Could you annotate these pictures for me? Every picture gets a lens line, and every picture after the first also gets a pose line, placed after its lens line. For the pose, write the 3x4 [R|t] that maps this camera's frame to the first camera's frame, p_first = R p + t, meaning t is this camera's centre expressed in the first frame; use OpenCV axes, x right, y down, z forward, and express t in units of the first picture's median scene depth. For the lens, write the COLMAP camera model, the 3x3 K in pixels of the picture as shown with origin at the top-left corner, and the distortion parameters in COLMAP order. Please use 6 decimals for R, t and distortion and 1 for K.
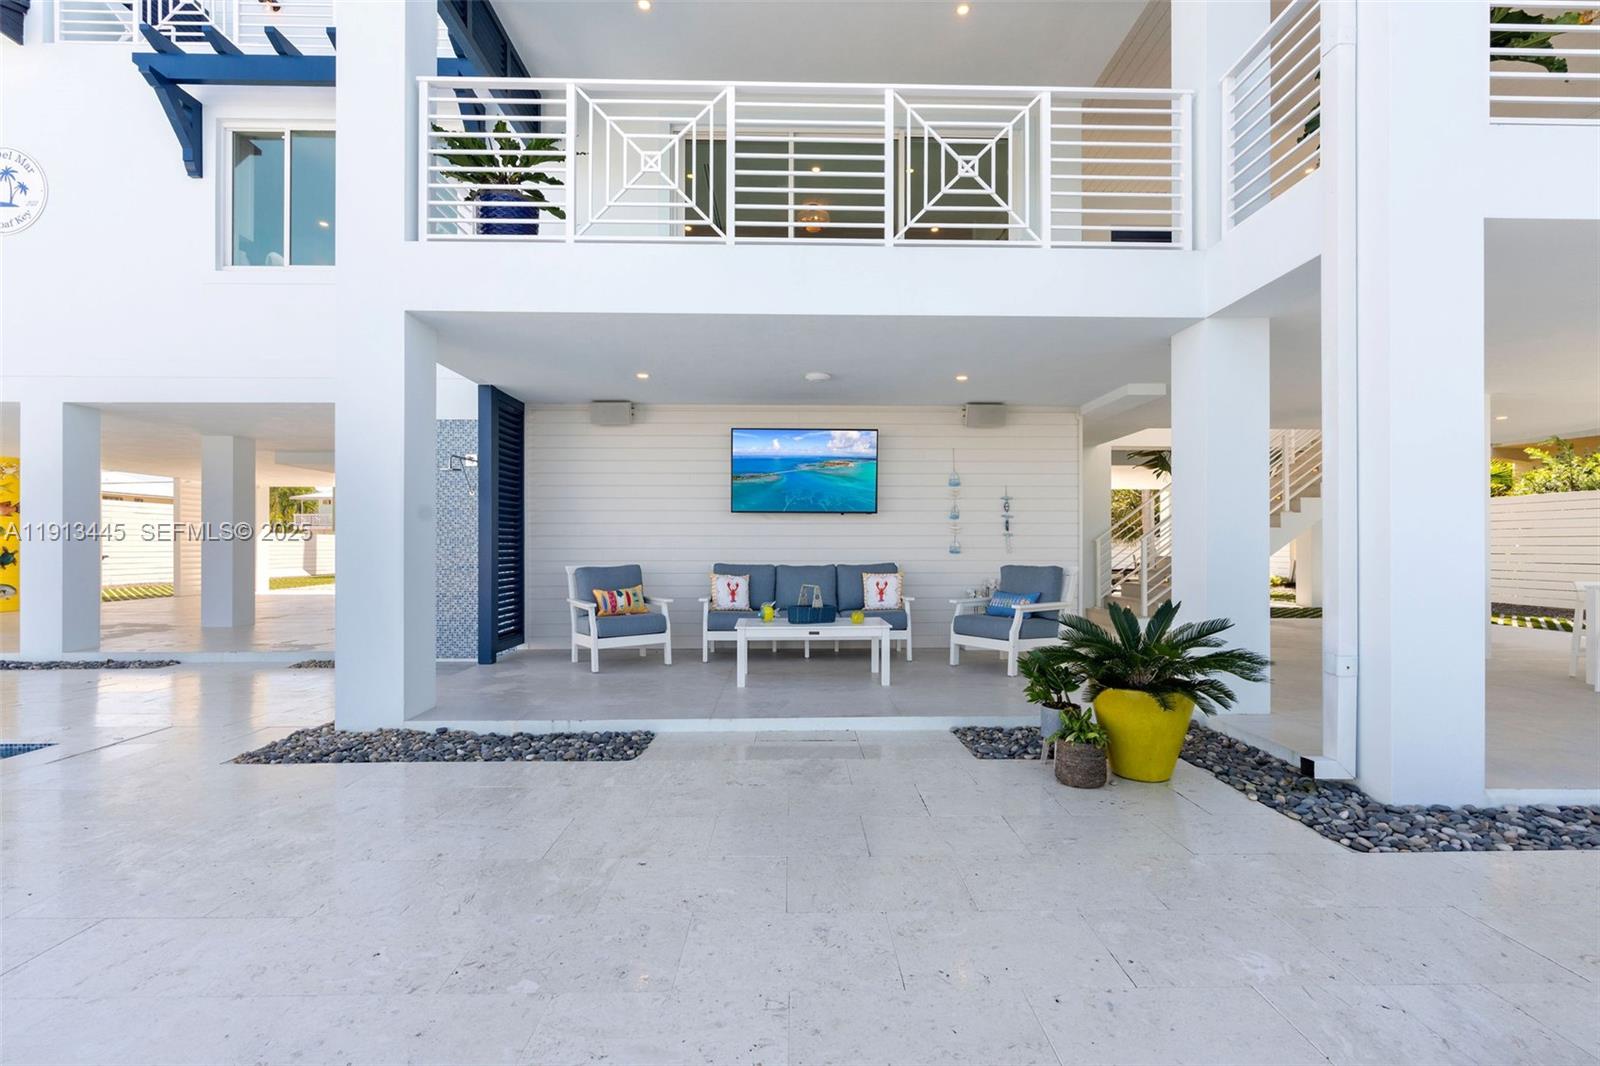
lens RADIAL K [[732.0, 0, 796.4], [0, 732.0, 529.7], [0, 0, 1]] dist [0.001433, 0.000307]
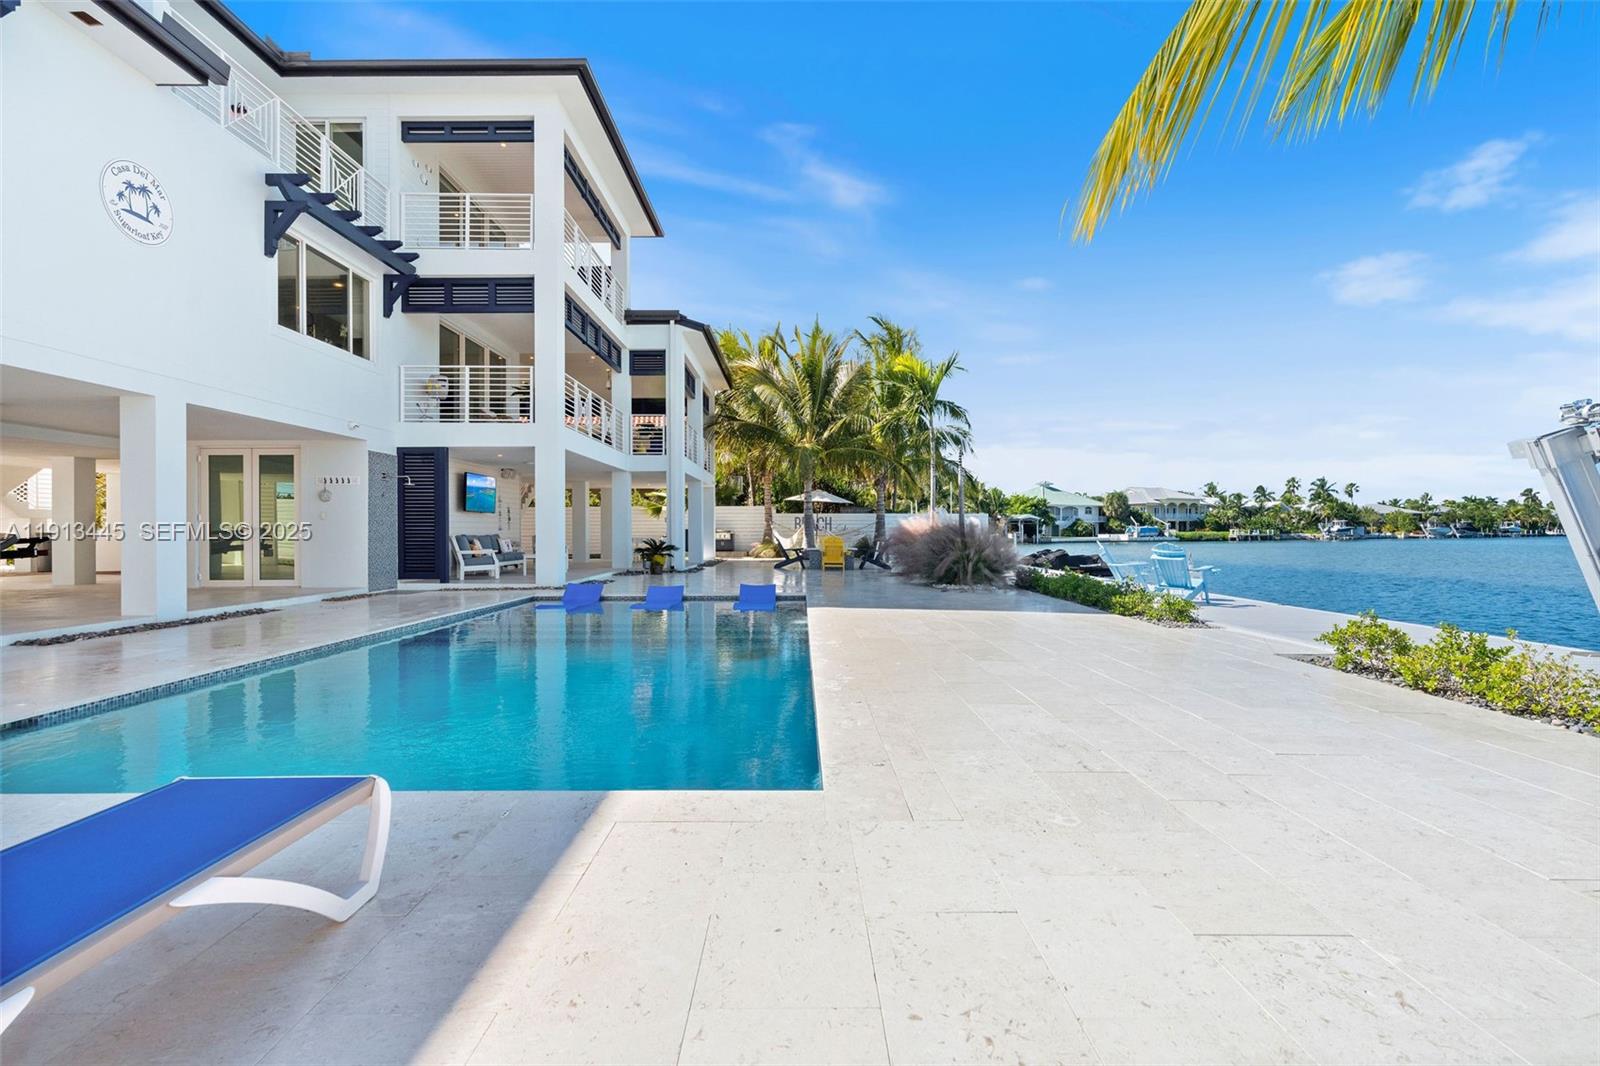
lens RADIAL K [[732.0, 0, 796.4], [0, 732.0, 529.7], [0, 0, 1]] dist [0.001433, 0.000307]
pose [[0.062959, 0.006096, 0.997998, -2.134743], [0.003221, 0.999975, -0.006311, 0.046355], [-0.998011, 0.003612, 0.062938, -0.071006]]
